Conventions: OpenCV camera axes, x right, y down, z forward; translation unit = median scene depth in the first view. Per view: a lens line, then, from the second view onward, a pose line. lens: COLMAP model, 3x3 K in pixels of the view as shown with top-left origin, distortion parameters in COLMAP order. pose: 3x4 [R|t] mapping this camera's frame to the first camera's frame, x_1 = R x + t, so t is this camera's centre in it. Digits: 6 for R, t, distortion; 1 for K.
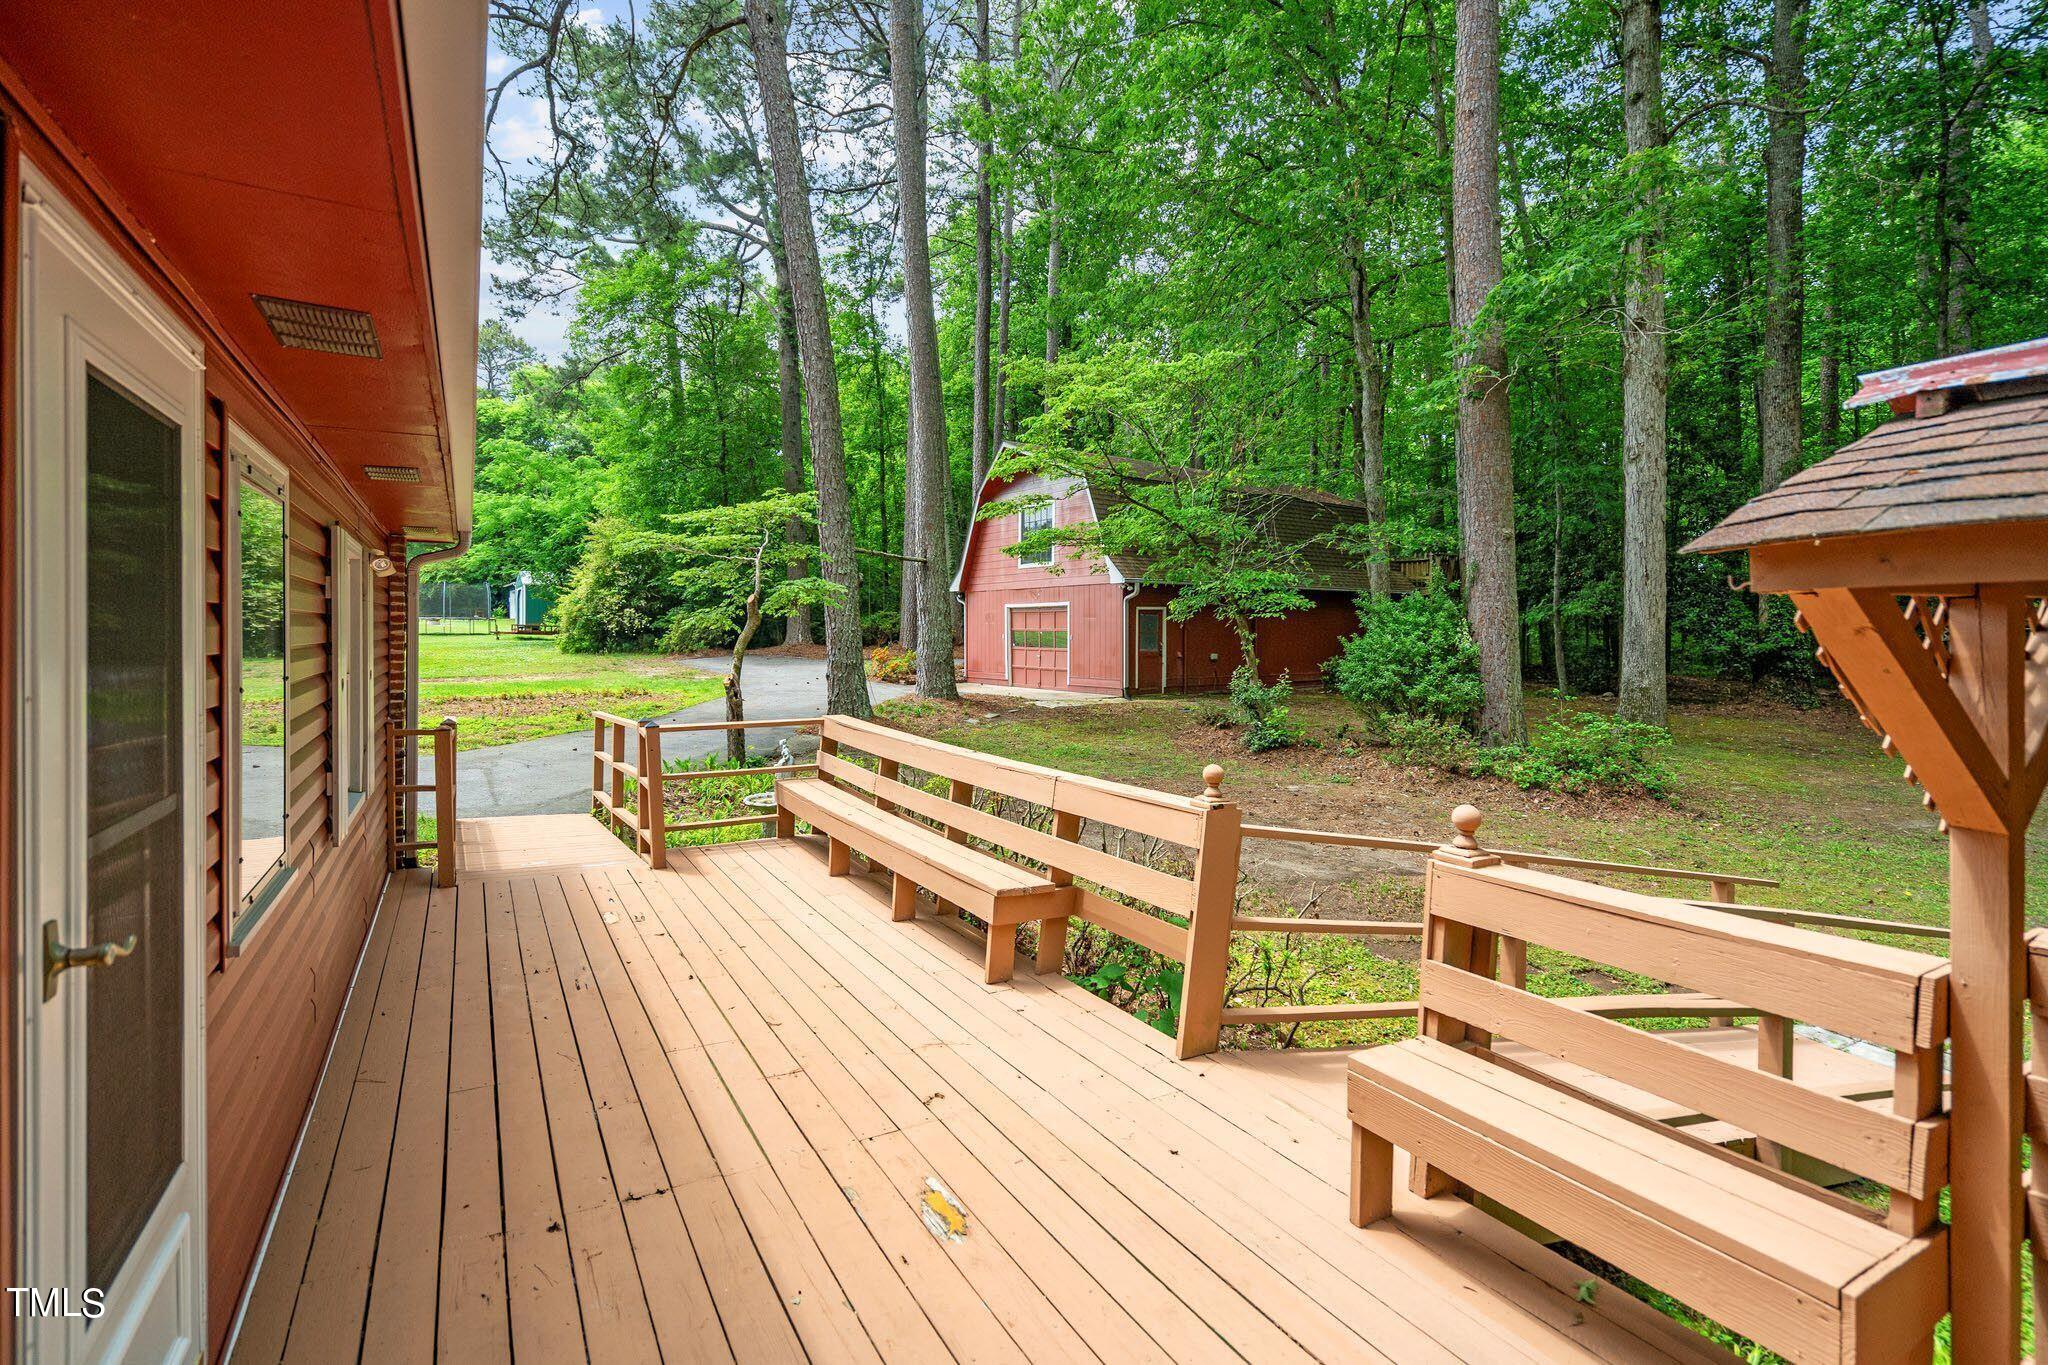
lens RADIAL K [[931.5, 0, 1028.6], [0, 931.5, 633.0], [0, 0, 1]] dist [-0.000064, 0.000118]
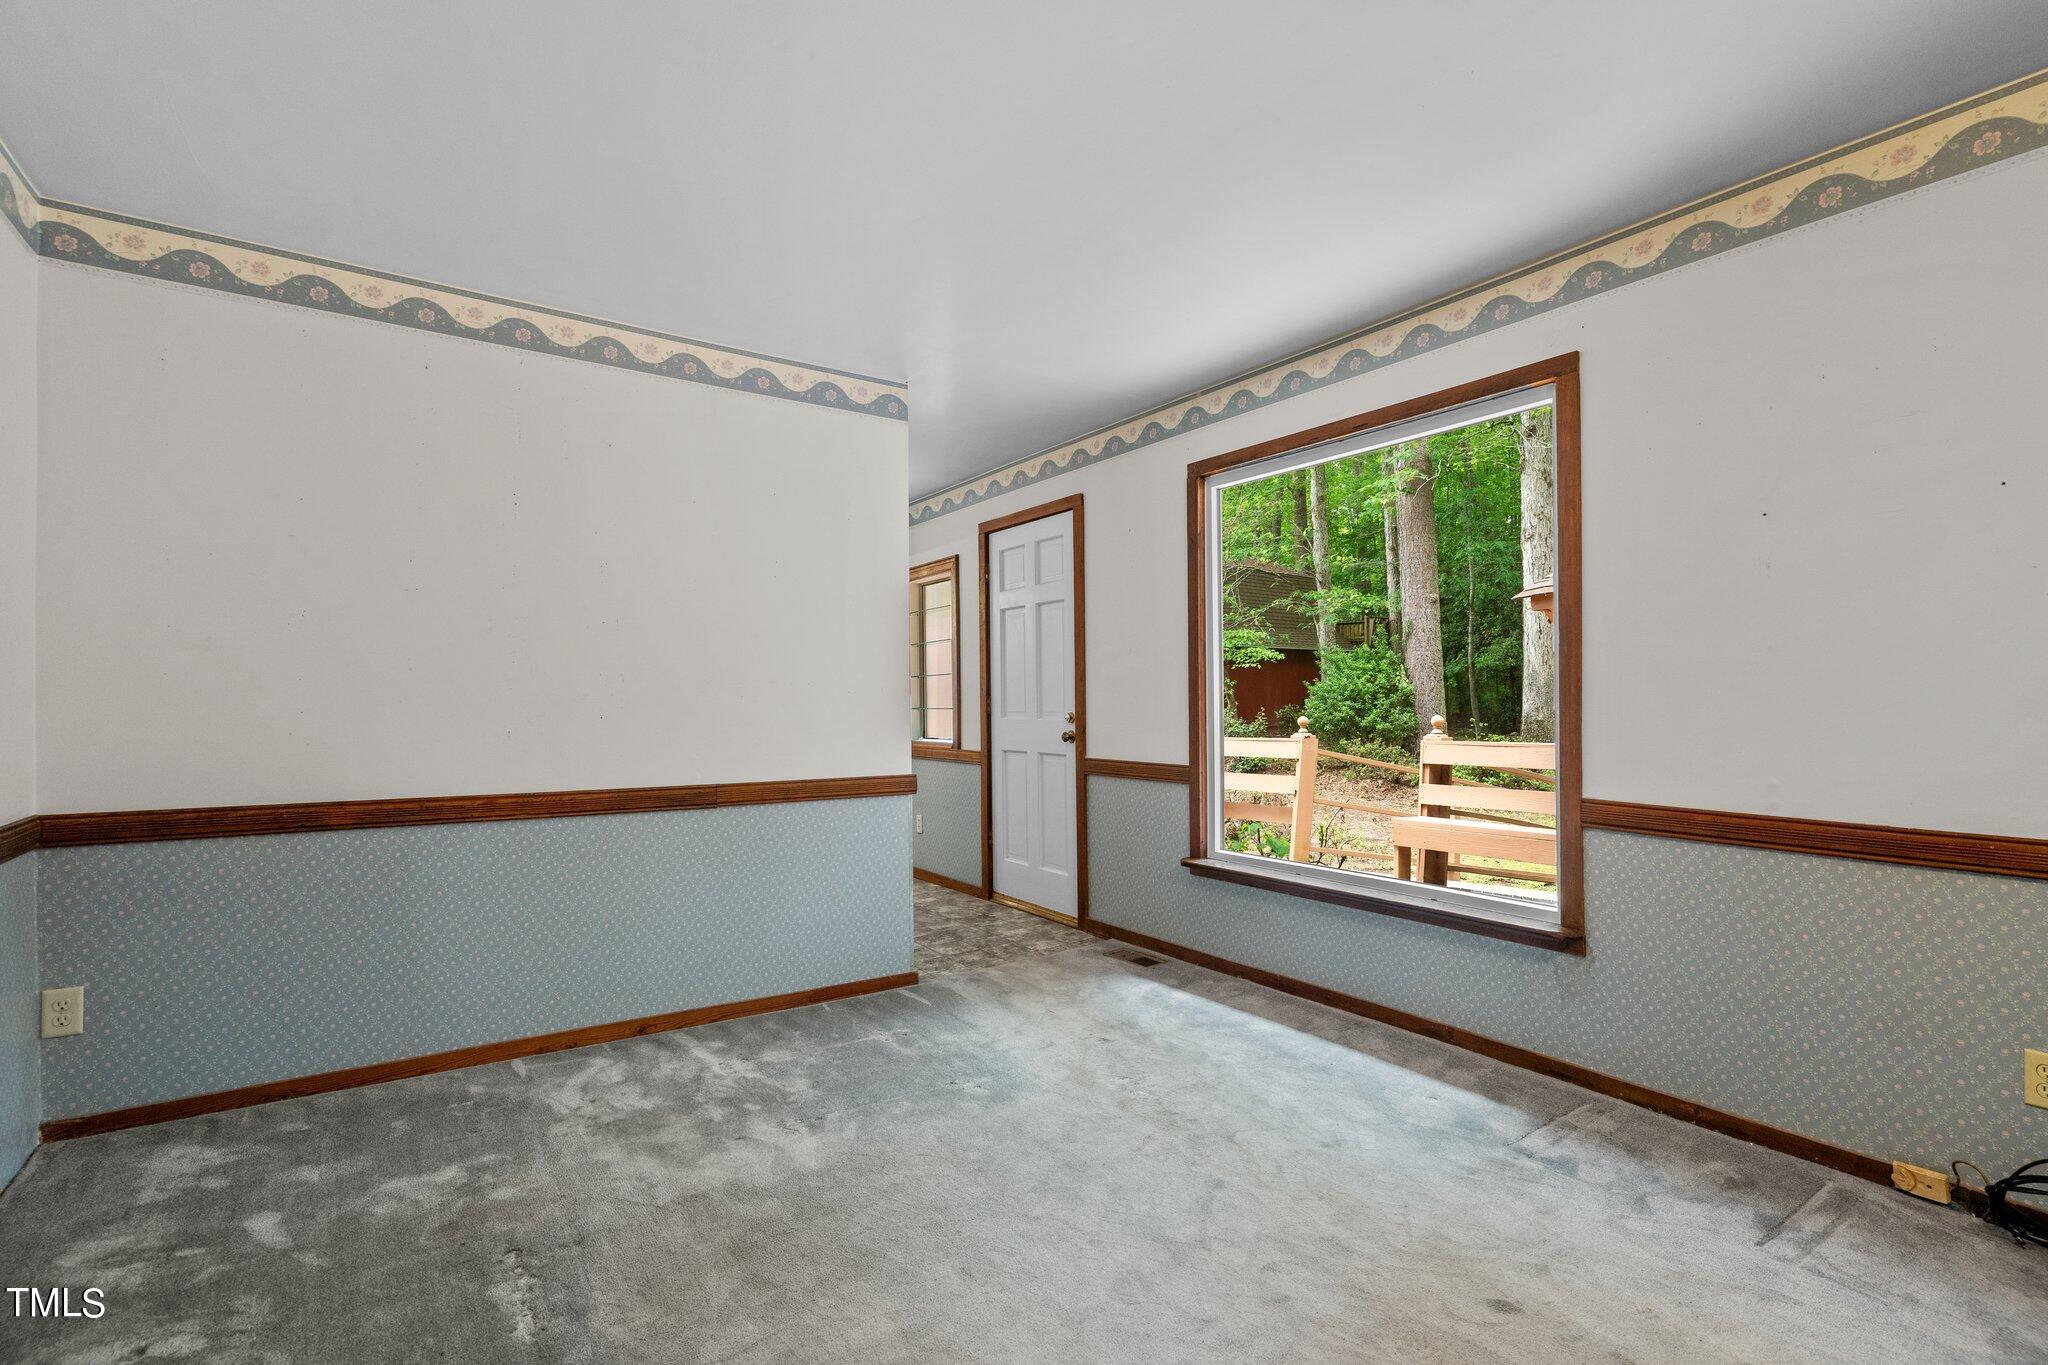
lens RADIAL K [[929.5, 0, 1020.0], [0, 929.5, 696.1], [0, 0, 1]] dist [-0.005164, 0.003254]
pose [[0.997872, -0.012352, 0.064029, -0.117568], [0.012746, 0.999902, -0.005750, 0.024181], [-0.063951, 0.006553, 0.997931, -0.203180]]
